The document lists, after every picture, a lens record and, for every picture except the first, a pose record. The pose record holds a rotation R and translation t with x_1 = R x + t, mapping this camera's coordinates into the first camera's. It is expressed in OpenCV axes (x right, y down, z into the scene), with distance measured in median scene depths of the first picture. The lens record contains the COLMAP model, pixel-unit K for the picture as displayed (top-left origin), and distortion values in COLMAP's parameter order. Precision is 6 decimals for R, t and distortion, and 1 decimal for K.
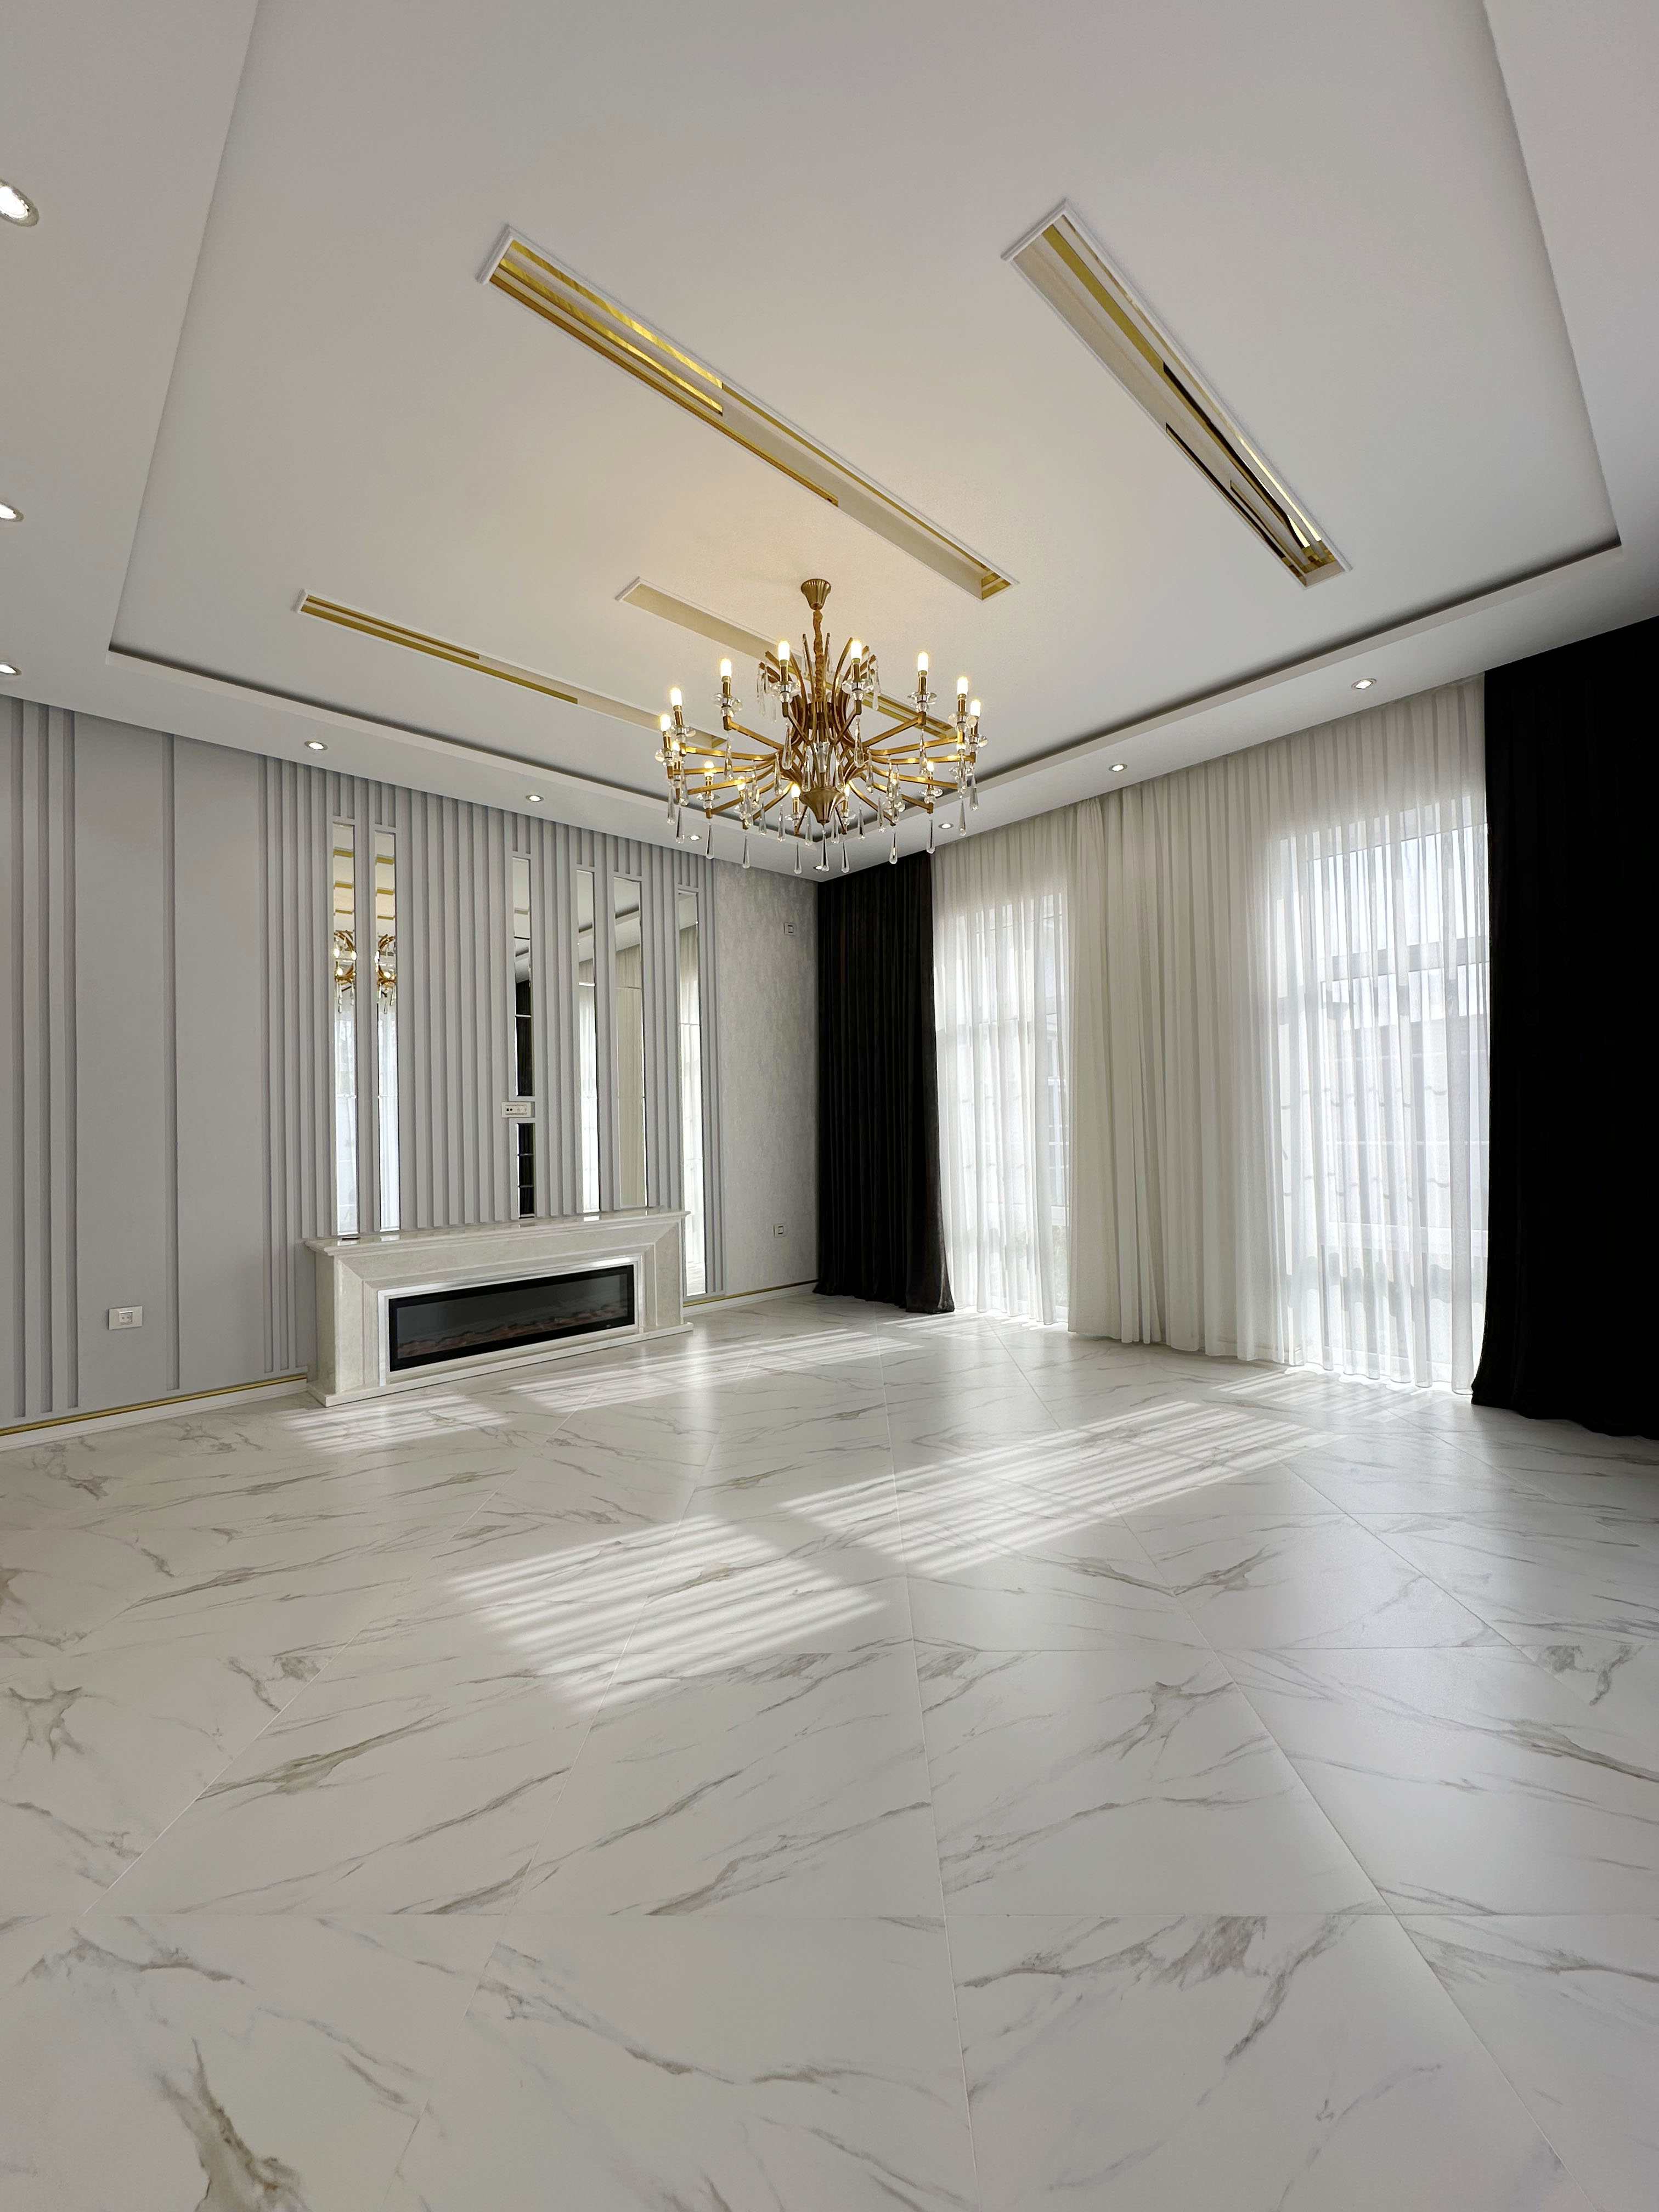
lens RADIAL K [[881.7, 0, 826.4], [0, 881.7, 1107.6], [0, 0, 1]] dist [-0.005009, 0.000621]
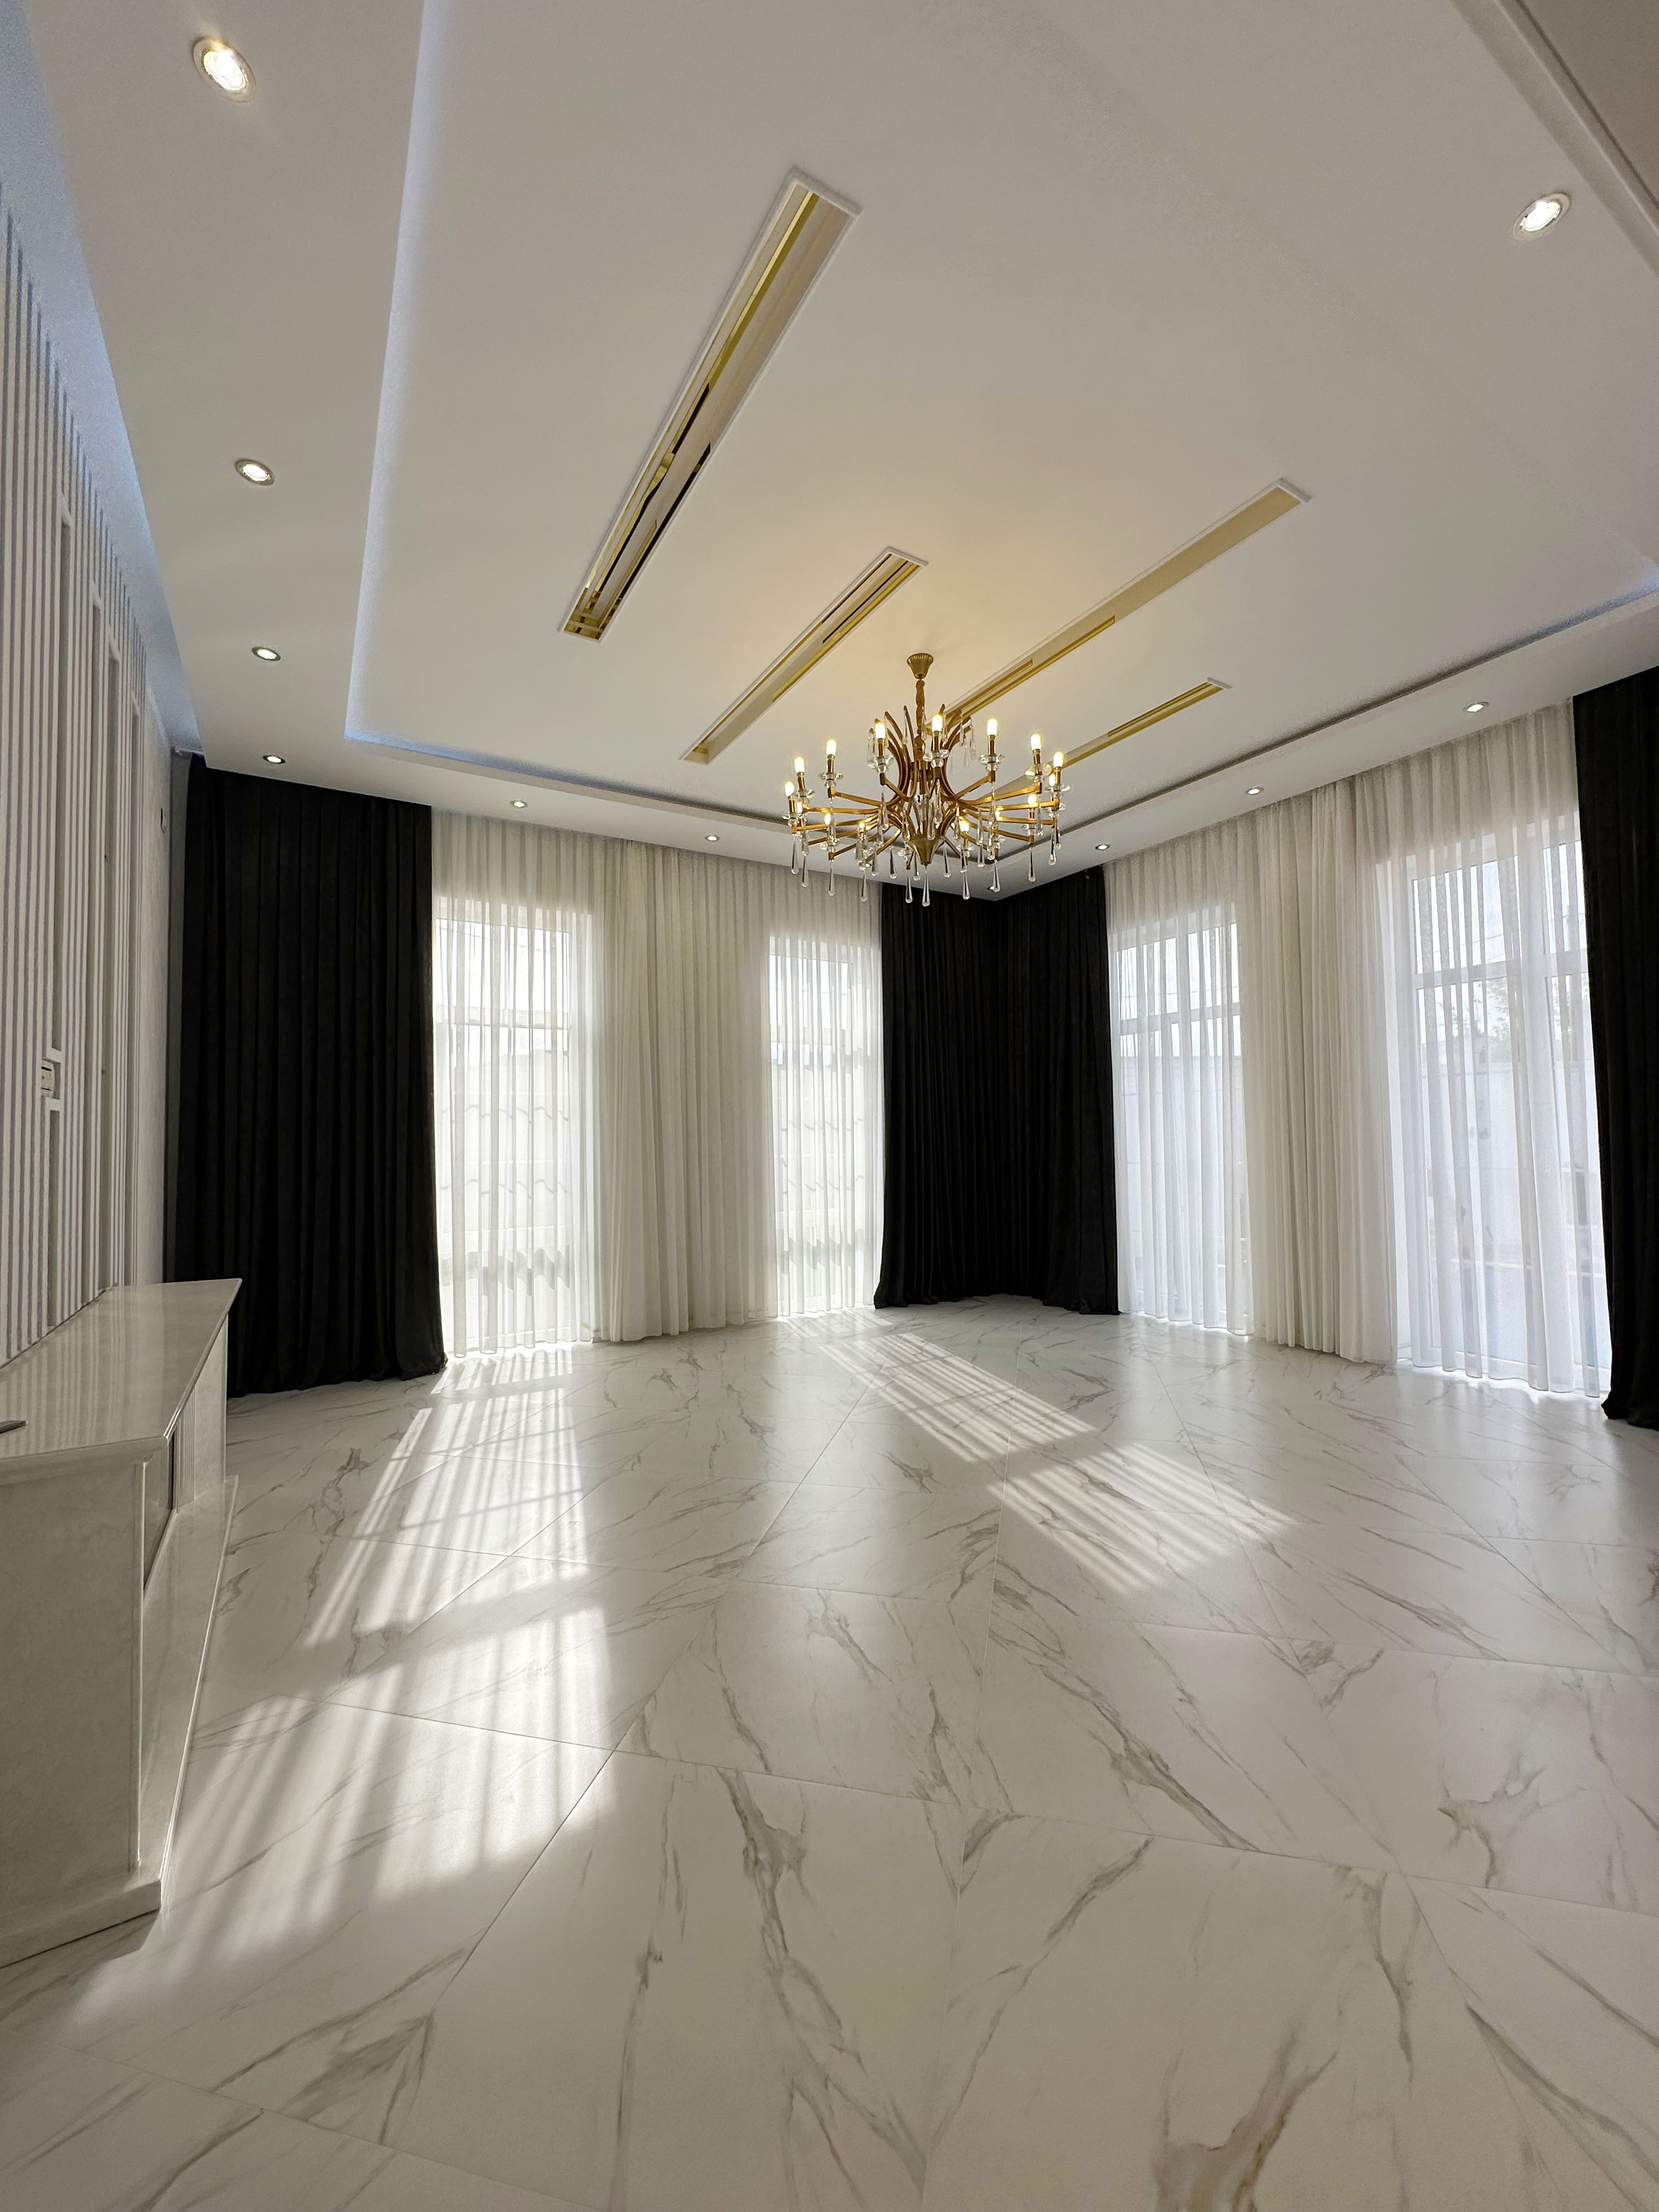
lens RADIAL K [[881.7, 0, 831.1], [0, 881.7, 1107.0], [0, 0, 1]] dist [-0.005009, 0.000621]
pose [[0.208759, 0.058895, 0.976192, -0.993981], [-0.008453, 0.998256, -0.058419, 0.054598], [-0.977930, 0.003944, 0.208893, 0.771797]]
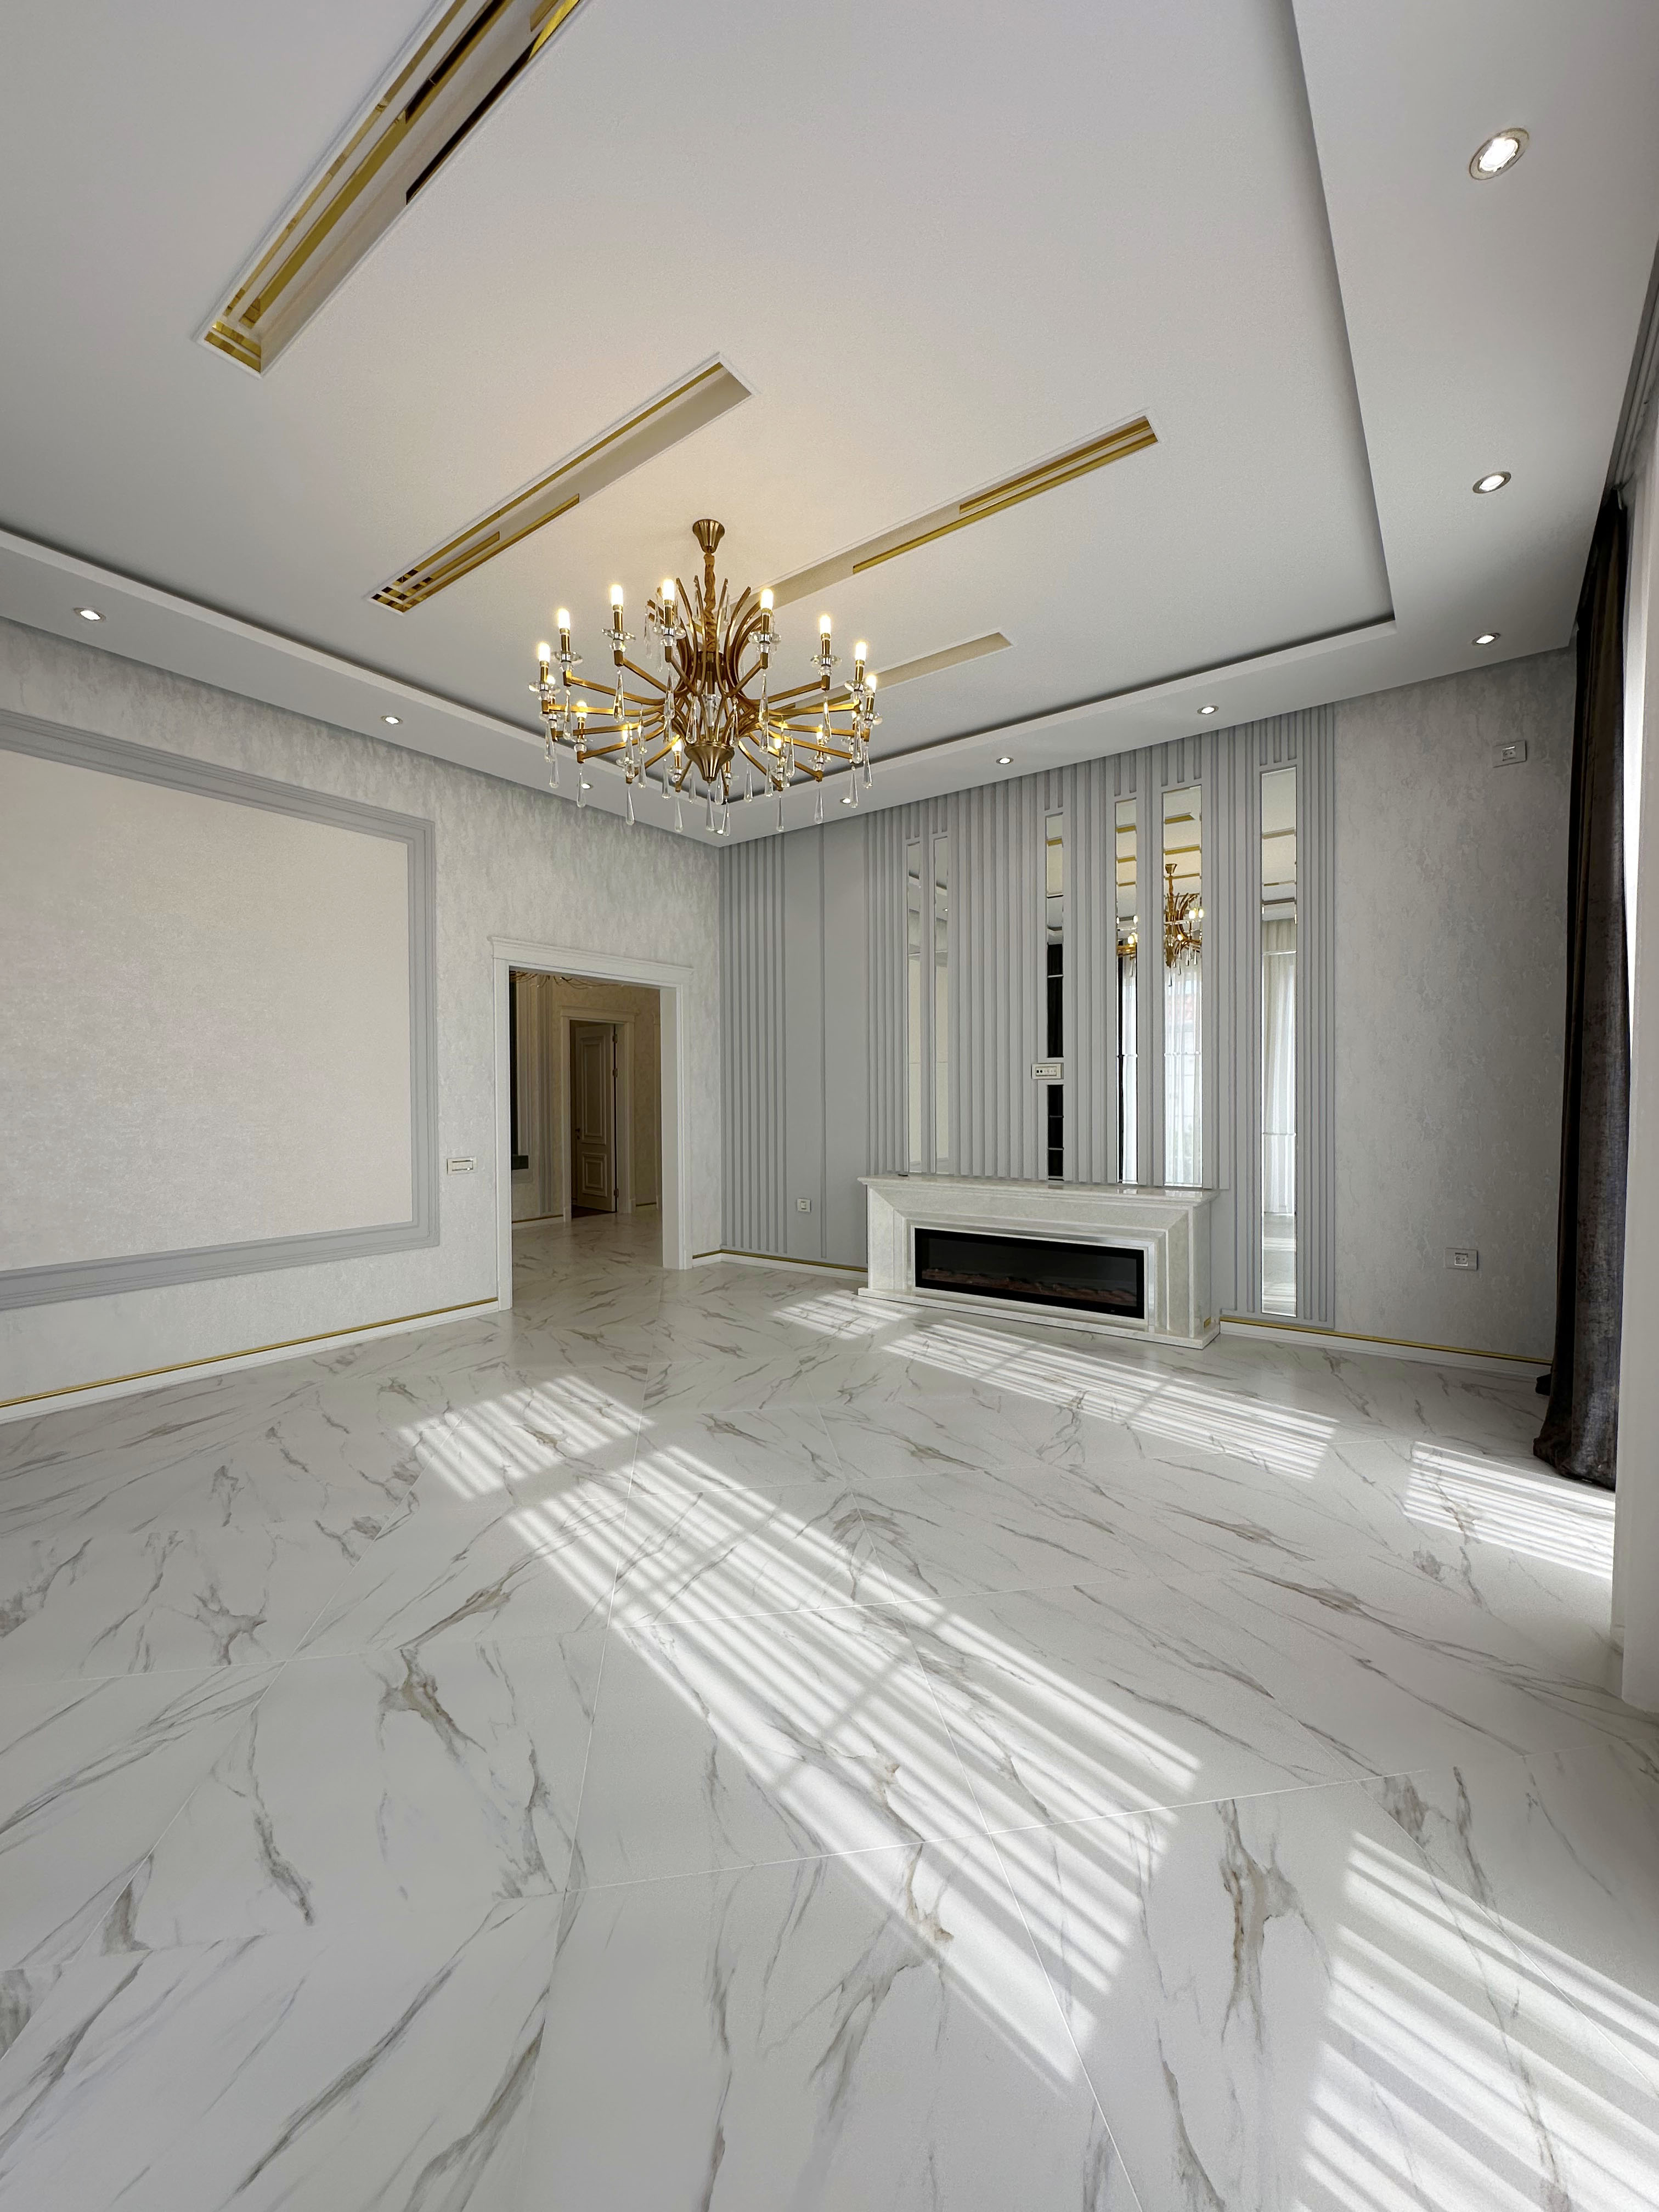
lens RADIAL K [[881.7, 0, 832.4], [0, 881.7, 1108.6], [0, 0, 1]] dist [-0.005009, 0.000621]
pose [[0.184733, 0.038916, -0.982018, 0.850437], [0.021729, 0.998810, 0.043669, -0.006277], [0.982549, -0.029405, 0.183667, 0.827934]]
